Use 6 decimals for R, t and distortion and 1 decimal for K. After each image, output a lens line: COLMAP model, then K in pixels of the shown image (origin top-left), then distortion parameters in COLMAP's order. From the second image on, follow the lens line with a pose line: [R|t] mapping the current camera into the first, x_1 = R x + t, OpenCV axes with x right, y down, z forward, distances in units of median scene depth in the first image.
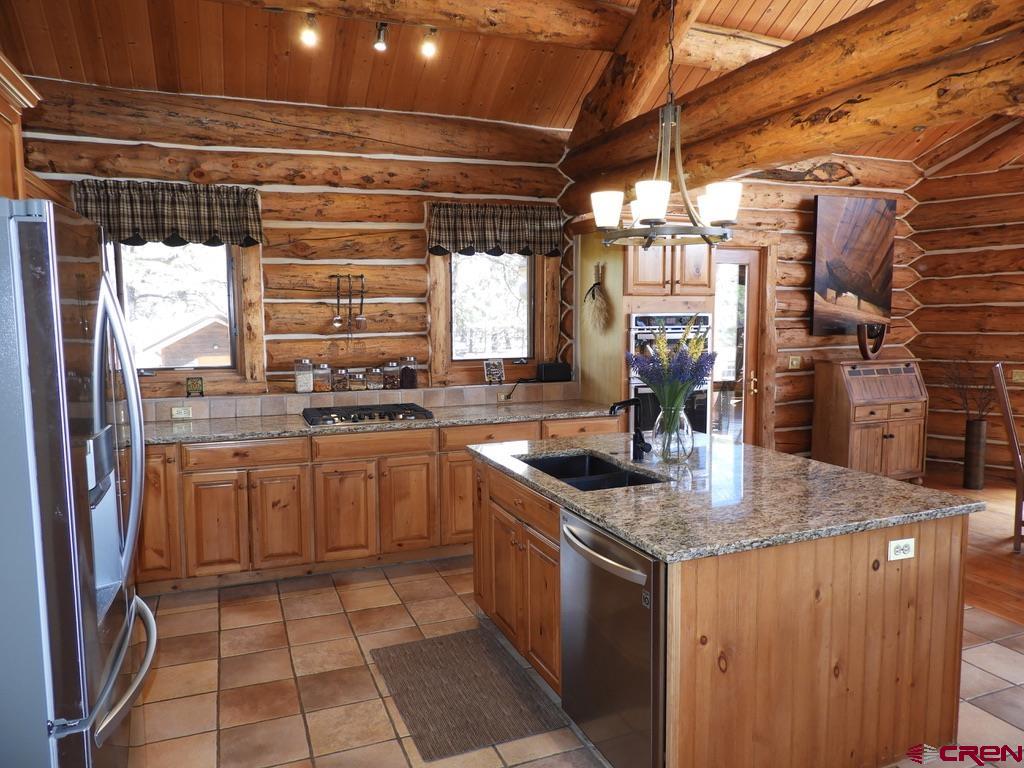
lens RADIAL K [[723.8, 0, 513.5], [0, 723.8, 384.3], [0, 0, 1]] dist [0.006053, -0.004971]
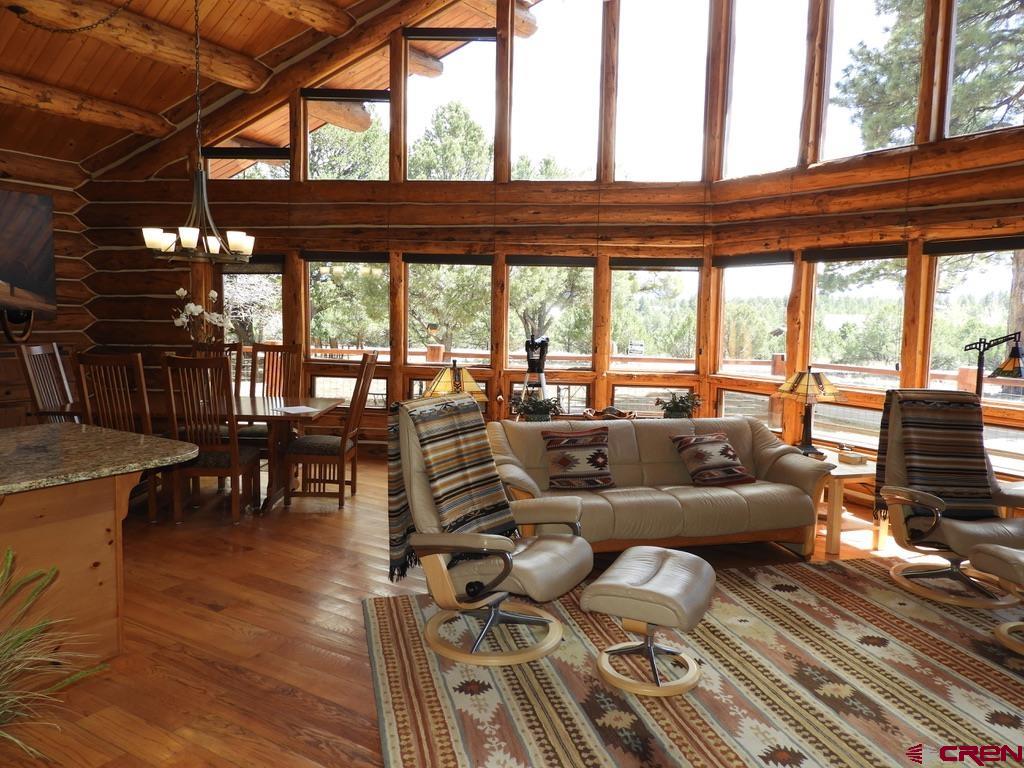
lens RADIAL K [[723.8, 0, 513.5], [0, 723.8, 384.3], [0, 0, 1]] dist [0.006053, -0.004971]
pose [[0.800191, -0.033118, 0.598830, 0.575660], [0.032043, 0.999409, 0.012453, 0.047684], [-0.598888, 0.009223, 0.800780, -0.376787]]
